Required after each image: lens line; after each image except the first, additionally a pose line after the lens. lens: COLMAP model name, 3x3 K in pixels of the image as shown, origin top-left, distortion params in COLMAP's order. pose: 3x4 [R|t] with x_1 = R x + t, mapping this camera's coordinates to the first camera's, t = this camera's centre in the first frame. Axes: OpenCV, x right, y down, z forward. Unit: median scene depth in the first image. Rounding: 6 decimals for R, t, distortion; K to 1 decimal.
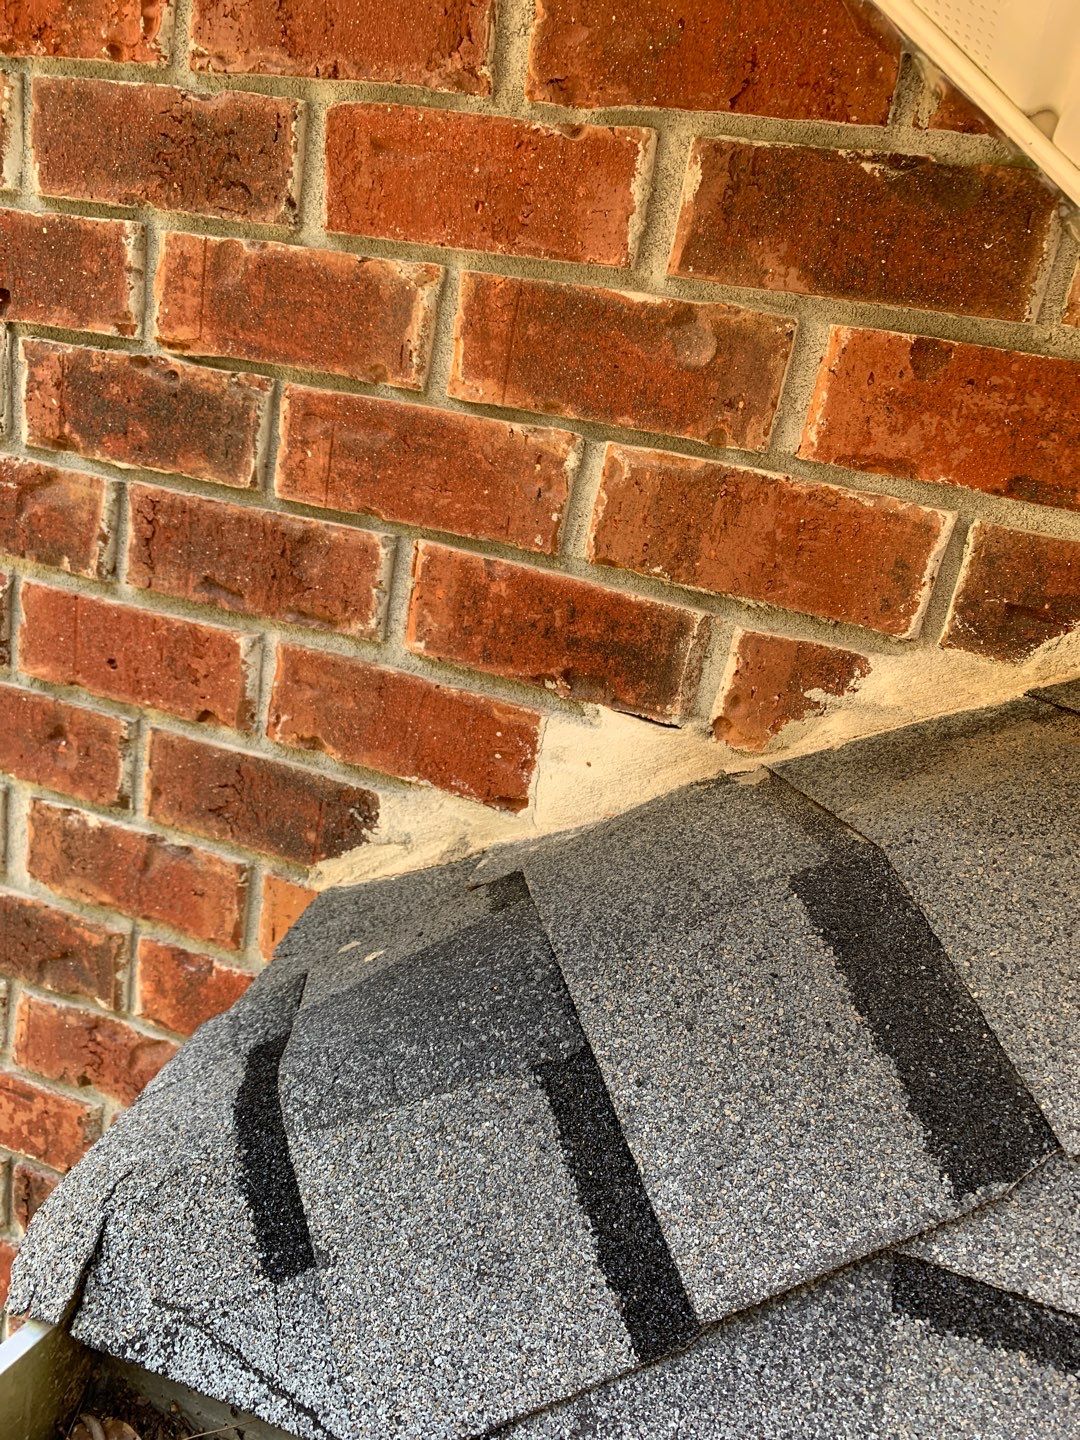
lens RADIAL K [[1158.8, 0, 518.1], [0, 1158.8, 719.7], [0, 0, 1]] dist [-0.014434, 0.009056]
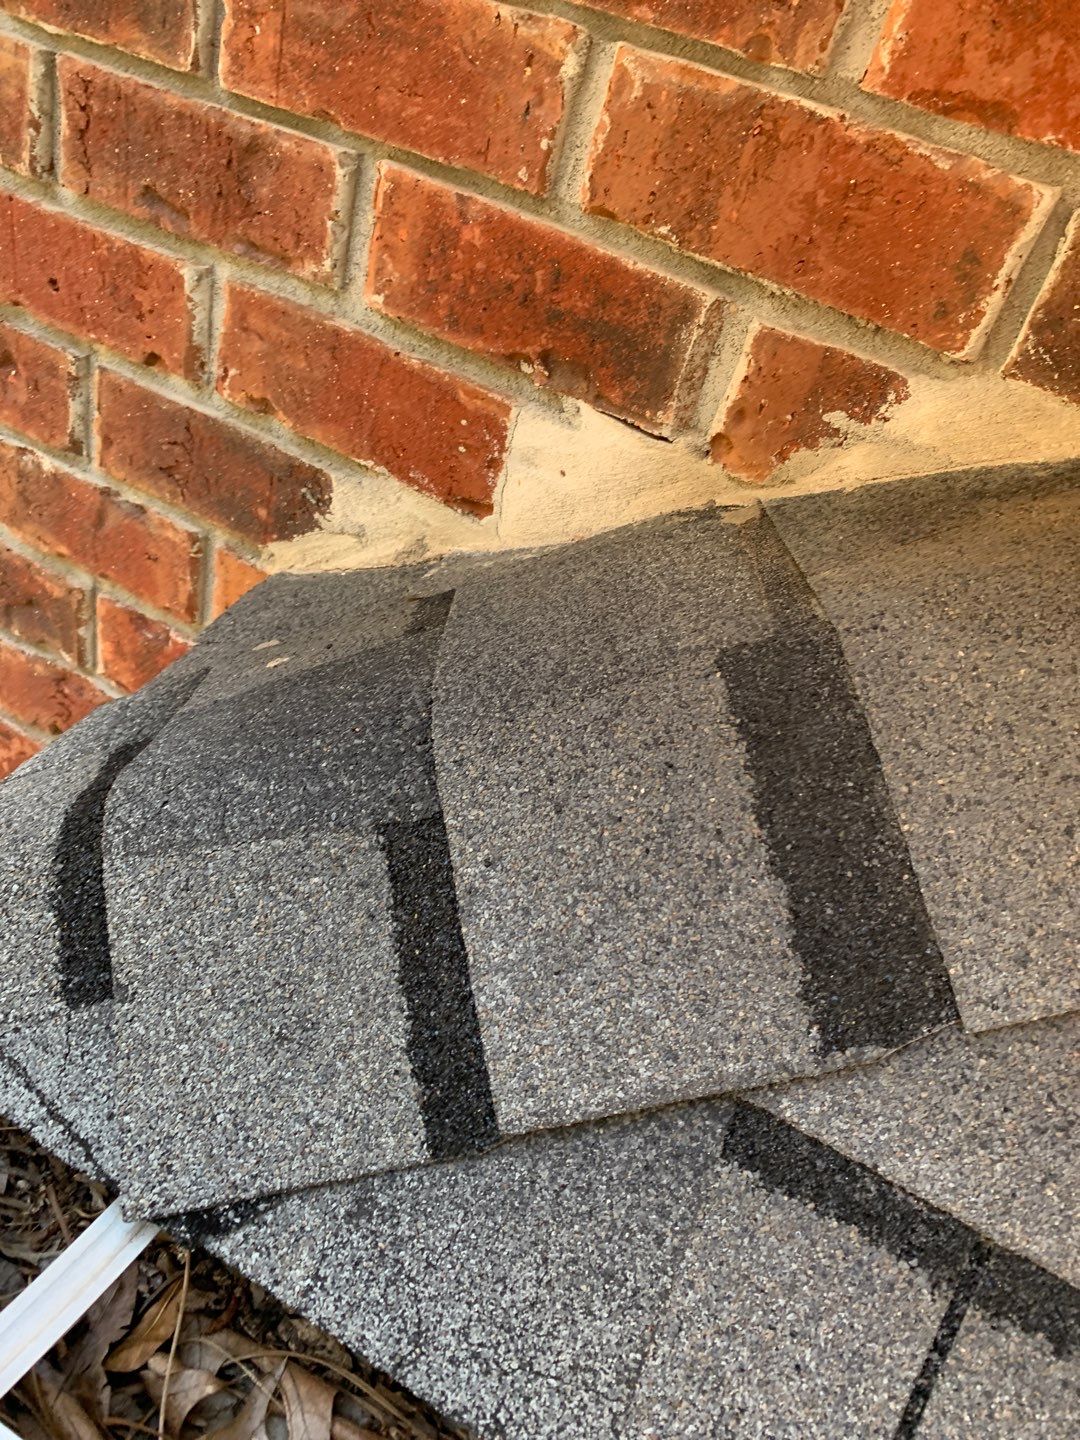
lens RADIAL K [[1117.8, 0, 547.3], [0, 1117.8, 711.8], [0, 0, 1]] dist [0.005030, -0.029281]
pose [[0.987241, 0.139002, -0.077676, 0.192020], [-0.111925, 0.952744, 0.282405, -0.032176], [0.113260, -0.270108, 0.956145, 0.237043]]
